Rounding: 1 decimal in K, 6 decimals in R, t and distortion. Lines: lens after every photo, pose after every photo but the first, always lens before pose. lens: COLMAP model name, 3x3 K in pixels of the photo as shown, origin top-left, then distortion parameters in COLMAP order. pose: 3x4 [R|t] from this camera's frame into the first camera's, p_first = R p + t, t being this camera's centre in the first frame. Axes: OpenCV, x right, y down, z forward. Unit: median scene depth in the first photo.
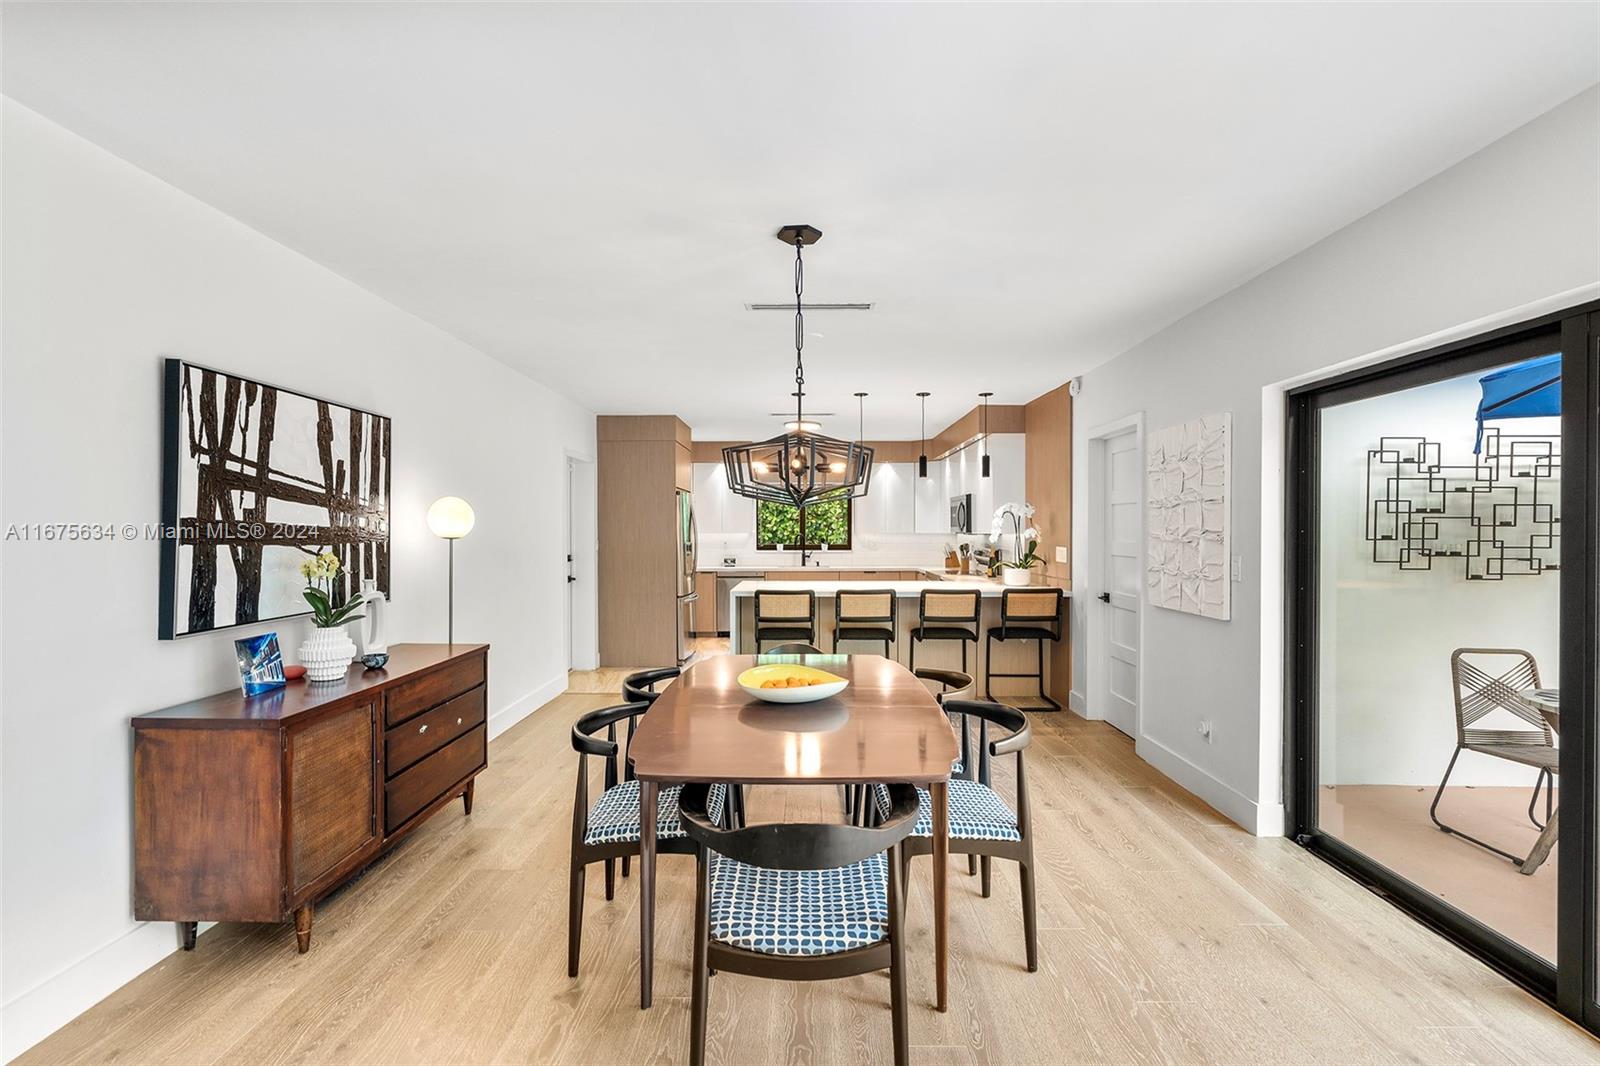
lens RADIAL K [[724.0, 0, 805.3], [0, 724.0, 538.6], [0, 0, 1]] dist [-0.007813, 0.001241]
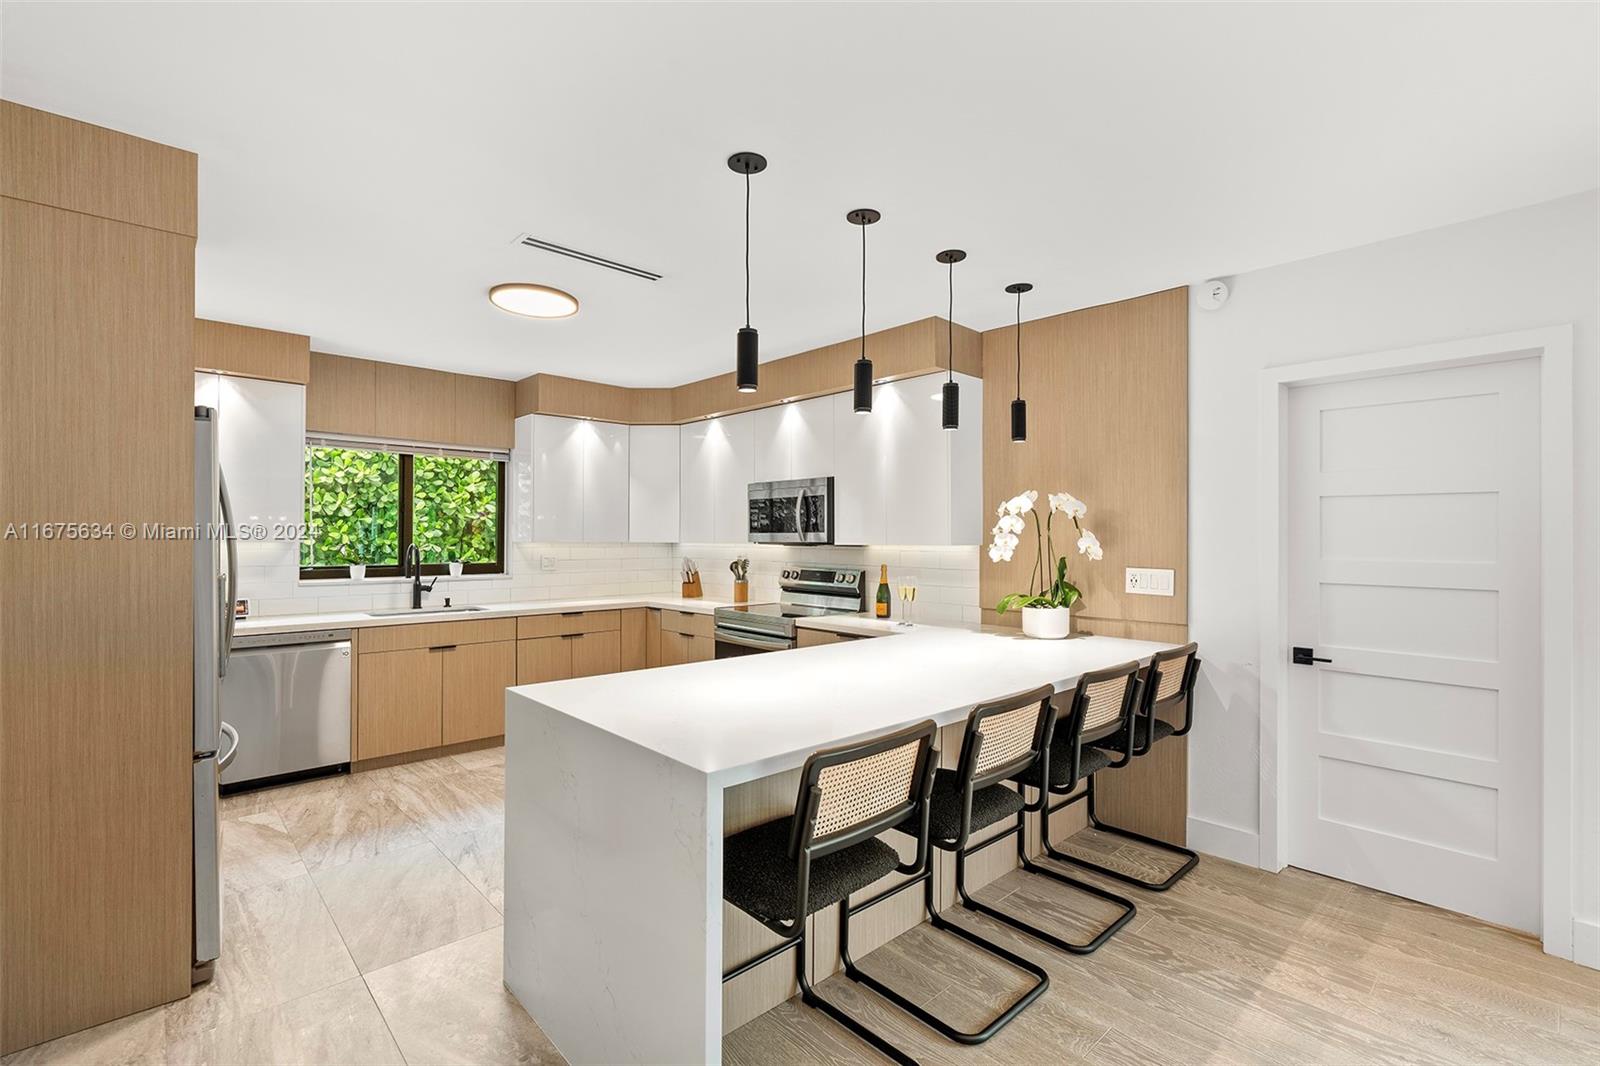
lens RADIAL K [[724.0, 0, 796.7], [0, 724.0, 532.3], [0, 0, 1]] dist [-0.007813, 0.001241]
pose [[0.733533, 0.008264, 0.679603, -0.356758], [0.003897, 0.999859, -0.016363, -0.012977], [-0.679643, 0.014651, 0.733397, 1.088515]]
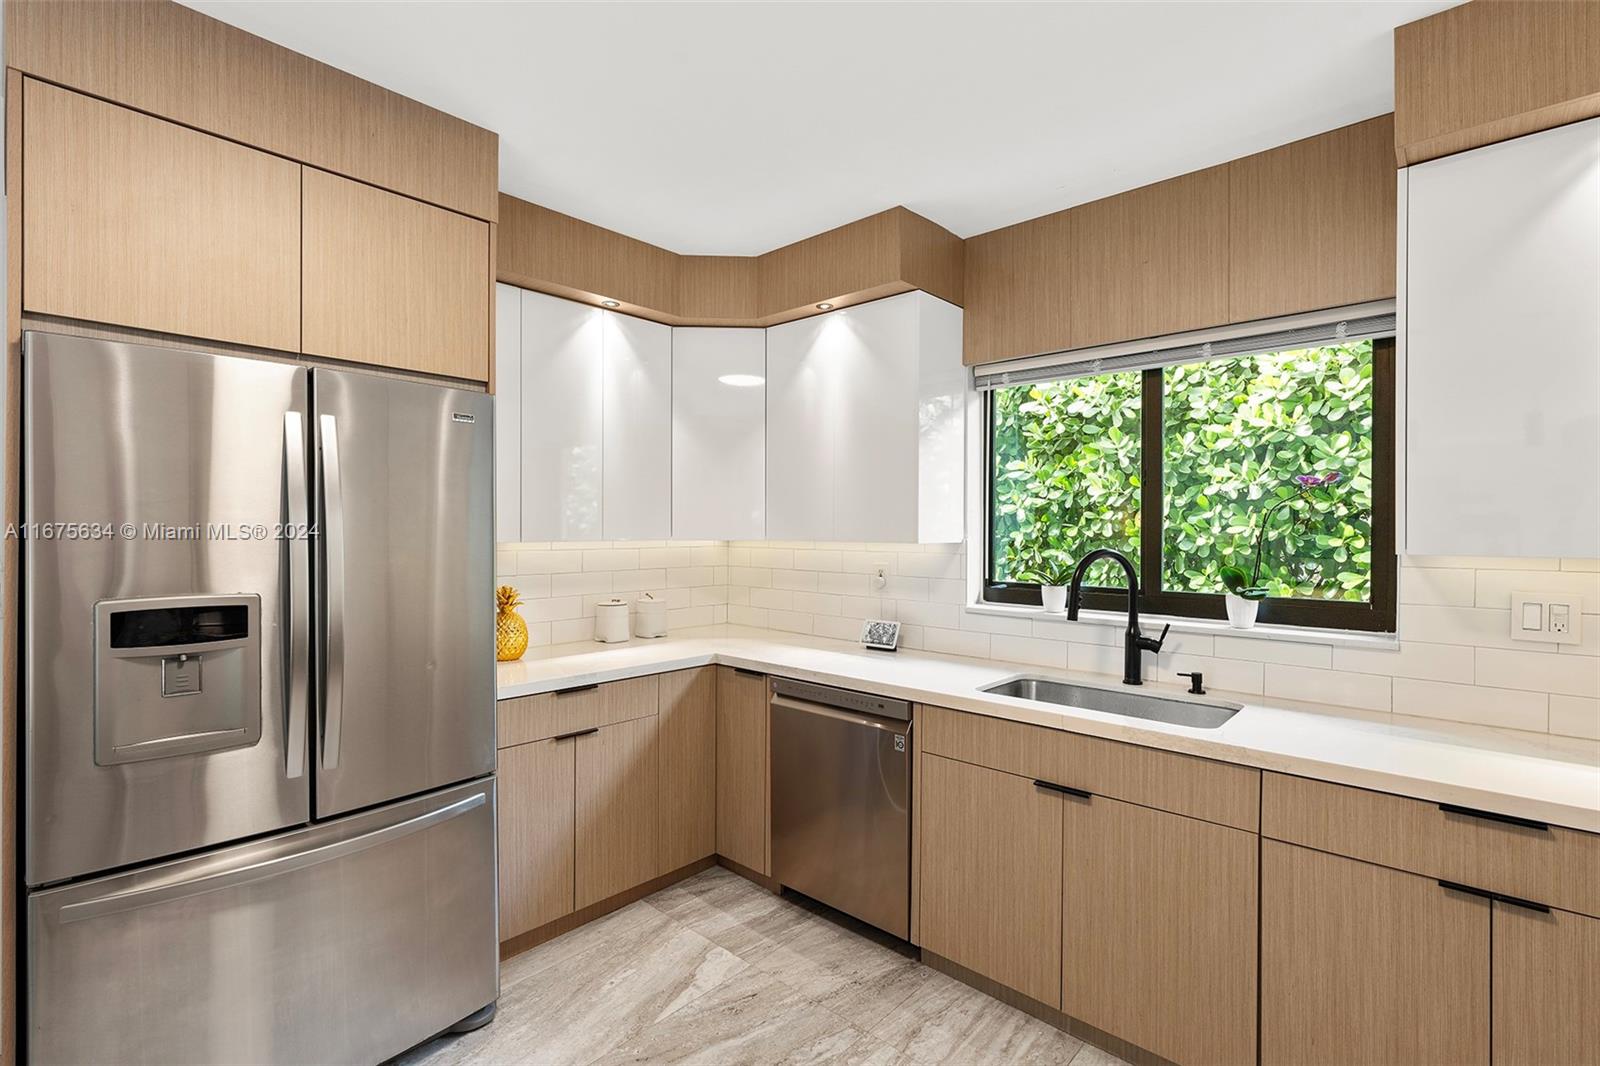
lens RADIAL K [[724.0, 0, 806.8], [0, 724.0, 528.6], [0, 0, 1]] dist [-0.007813, 0.001241]
pose [[0.740381, 0.003963, -0.672176, 0.188500], [-0.010644, 0.999926, -0.005828, -0.026896], [0.672103, 0.011470, 0.740368, 1.783984]]
